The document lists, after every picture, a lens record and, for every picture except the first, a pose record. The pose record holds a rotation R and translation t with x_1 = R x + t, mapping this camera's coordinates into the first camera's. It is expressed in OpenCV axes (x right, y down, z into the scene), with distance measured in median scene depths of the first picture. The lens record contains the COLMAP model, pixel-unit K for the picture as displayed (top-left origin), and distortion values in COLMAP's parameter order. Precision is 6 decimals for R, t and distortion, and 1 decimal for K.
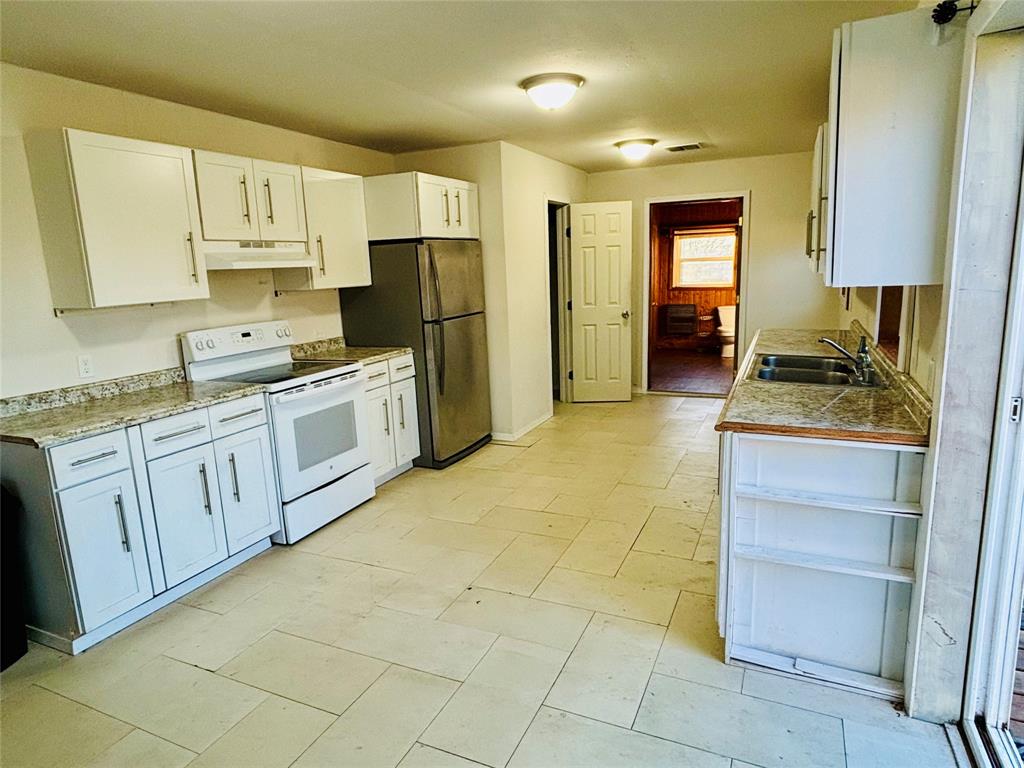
lens RADIAL K [[608.3, 0, 511.1], [0, 608.3, 382.8], [0, 0, 1]] dist [0.010495, -0.023190]
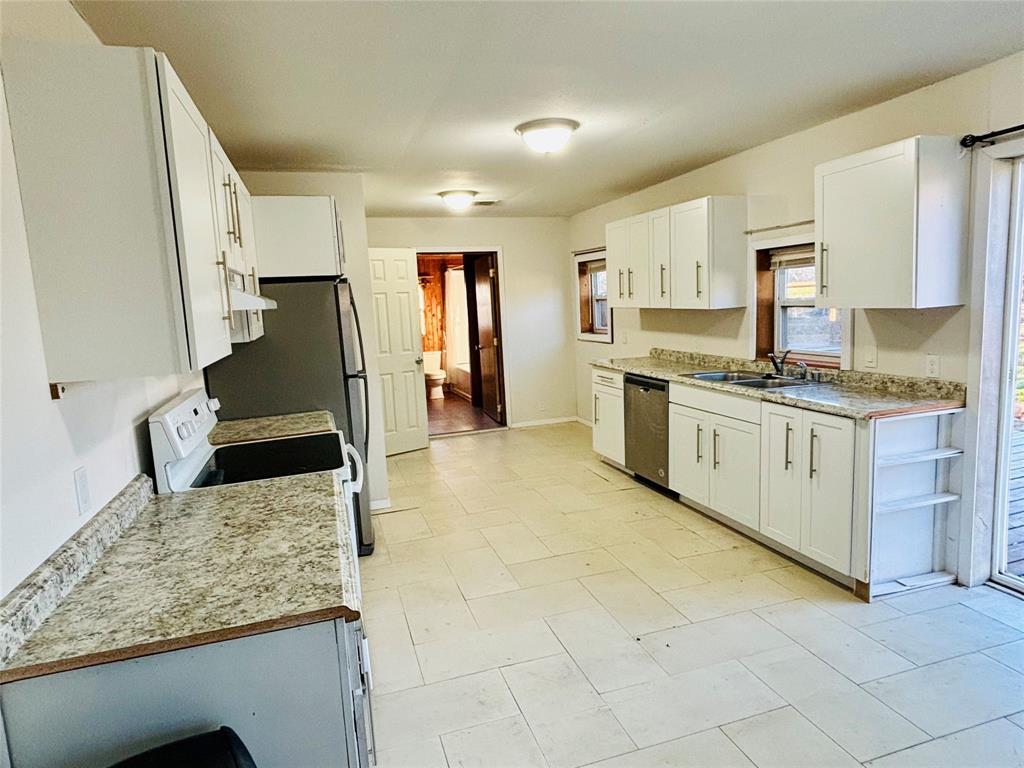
lens RADIAL K [[608.3, 0, 506.9], [0, 608.3, 379.2], [0, 0, 1]] dist [0.010495, -0.023190]
pose [[0.750221, -0.084400, 0.655779, -0.692193], [0.146249, 0.988435, -0.040097, -0.042710], [-0.644810, 0.125988, 0.753888, 0.321517]]
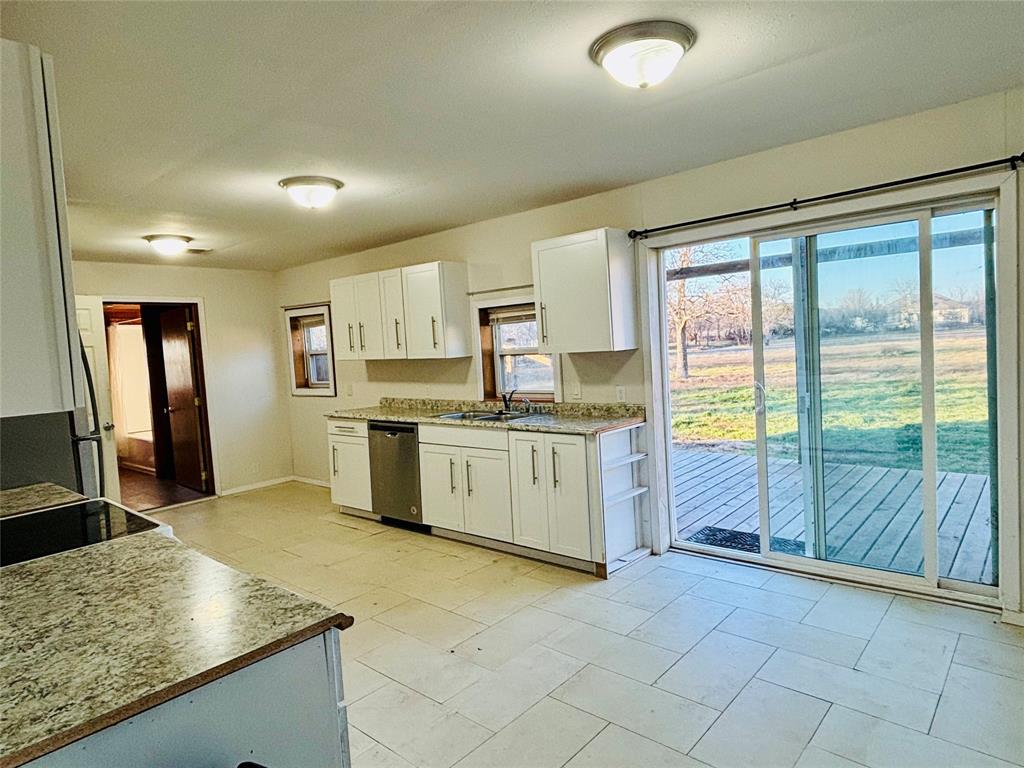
lens RADIAL K [[608.3, 0, 507.7], [0, 608.3, 375.4], [0, 0, 1]] dist [0.010495, -0.023190]
pose [[0.298301, -0.027226, 0.954083, -0.865910], [0.225302, 0.973354, -0.042667, -0.041485], [-0.927500, 0.227684, 0.296487, 0.436637]]
